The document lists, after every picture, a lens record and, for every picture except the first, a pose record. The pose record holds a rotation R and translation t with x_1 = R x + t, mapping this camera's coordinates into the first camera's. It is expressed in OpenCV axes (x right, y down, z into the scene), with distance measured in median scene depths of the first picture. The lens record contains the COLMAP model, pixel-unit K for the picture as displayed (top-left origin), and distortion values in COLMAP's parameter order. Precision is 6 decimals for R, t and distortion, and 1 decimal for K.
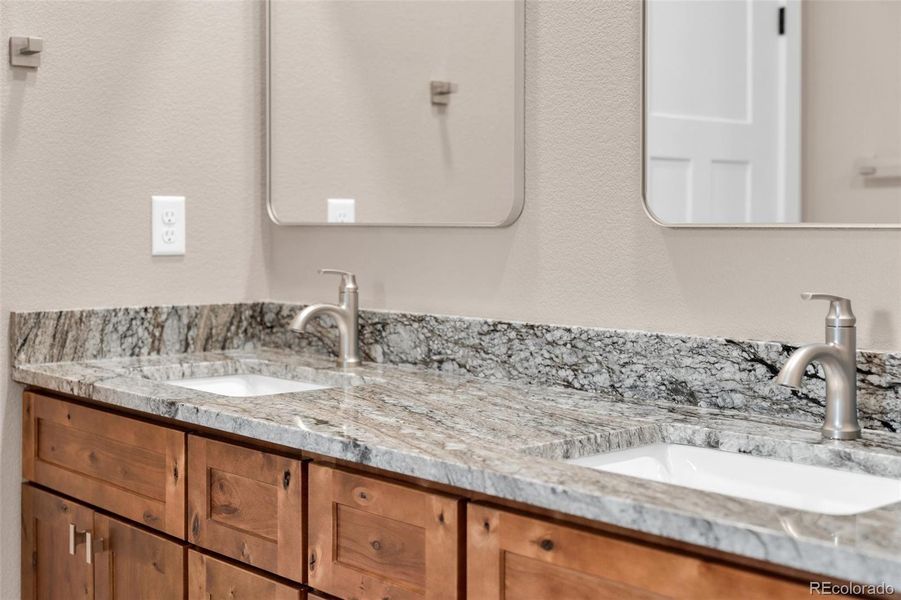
lens RADIAL K [[1223.6, 0, 442.8], [0, 1223.6, 297.8], [0, 0, 1]] dist [0.009944, 0.000000]
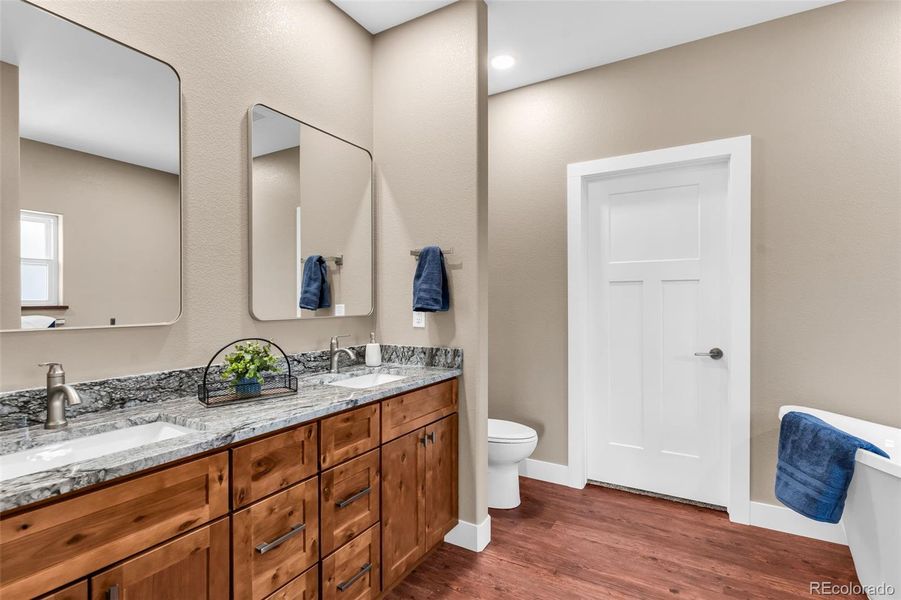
lens RADIAL K [[435.6, 0, 442.9], [0, 435.6, 302.3], [0, 0, 1]] dist [-0.004218, 0.001426]
pose [[-0.294556, -0.002379, 0.955631, -0.772568], [0.061385, 0.997885, 0.021405, -0.082606], [-0.953661, 0.064967, -0.293786, 0.756225]]
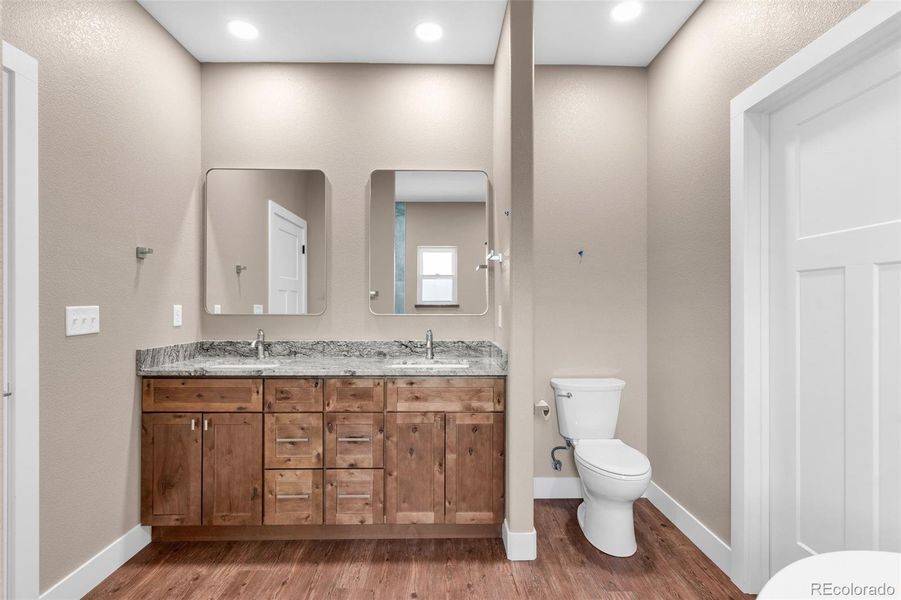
lens RADIAL K [[435.6, 0, 452.2], [0, 435.6, 302.0], [0, 0, 1]] dist [-0.004218, 0.001426]
pose [[0.659065, 0.002646, 0.752081, -0.661810], [0.044263, 0.998124, -0.042301, -0.024092], [-0.750782, 0.061169, 0.657712, -0.164324]]
